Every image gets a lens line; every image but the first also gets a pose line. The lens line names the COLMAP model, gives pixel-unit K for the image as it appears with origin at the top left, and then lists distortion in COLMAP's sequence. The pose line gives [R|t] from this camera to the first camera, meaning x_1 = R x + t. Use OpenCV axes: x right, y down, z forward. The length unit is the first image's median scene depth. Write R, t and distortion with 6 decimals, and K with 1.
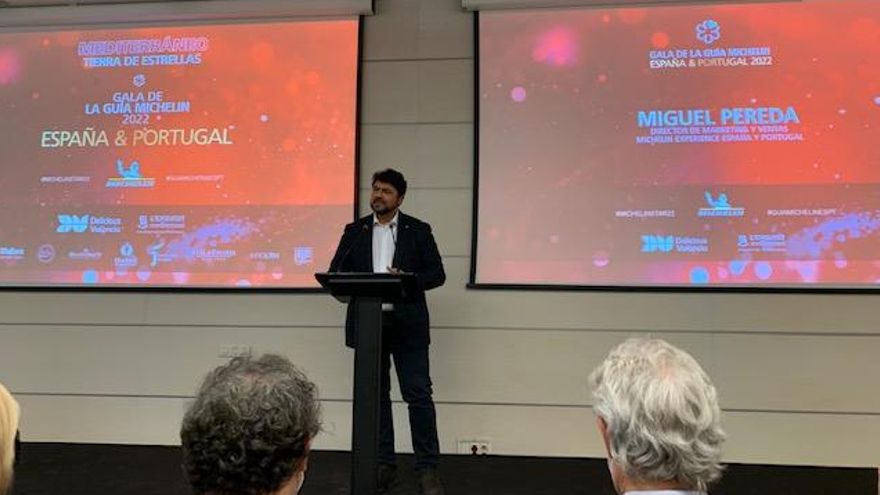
lens RADIAL K [[670.5, 0, 440.0], [0, 670.5, 247.5], [0, 0, 1]] dist [-0.002194, 0.001107]
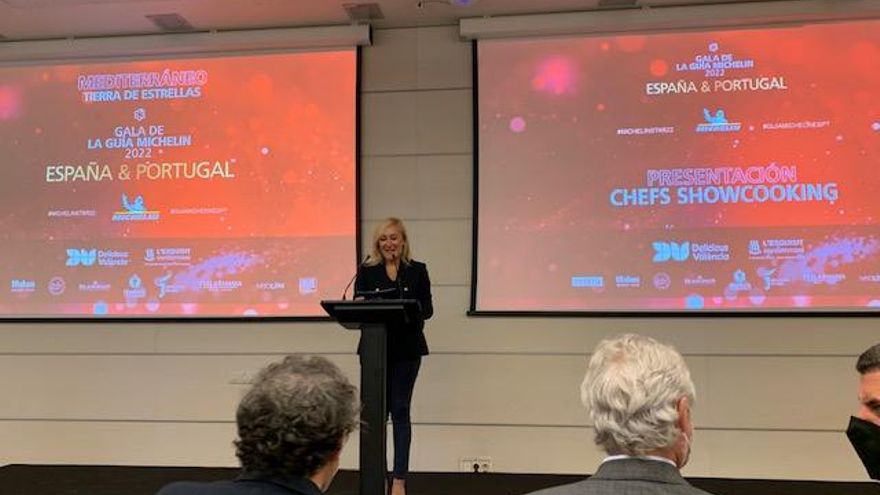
lens RADIAL K [[670.5, 0, 440.0], [0, 670.5, 247.5], [0, 0, 1]] dist [-0.002194, 0.001107]
pose [[0.999929, -0.011356, -0.003625, 0.002778], [0.011595, 0.997143, 0.074637, -0.119991], [0.002767, -0.074674, 0.997204, -0.016110]]
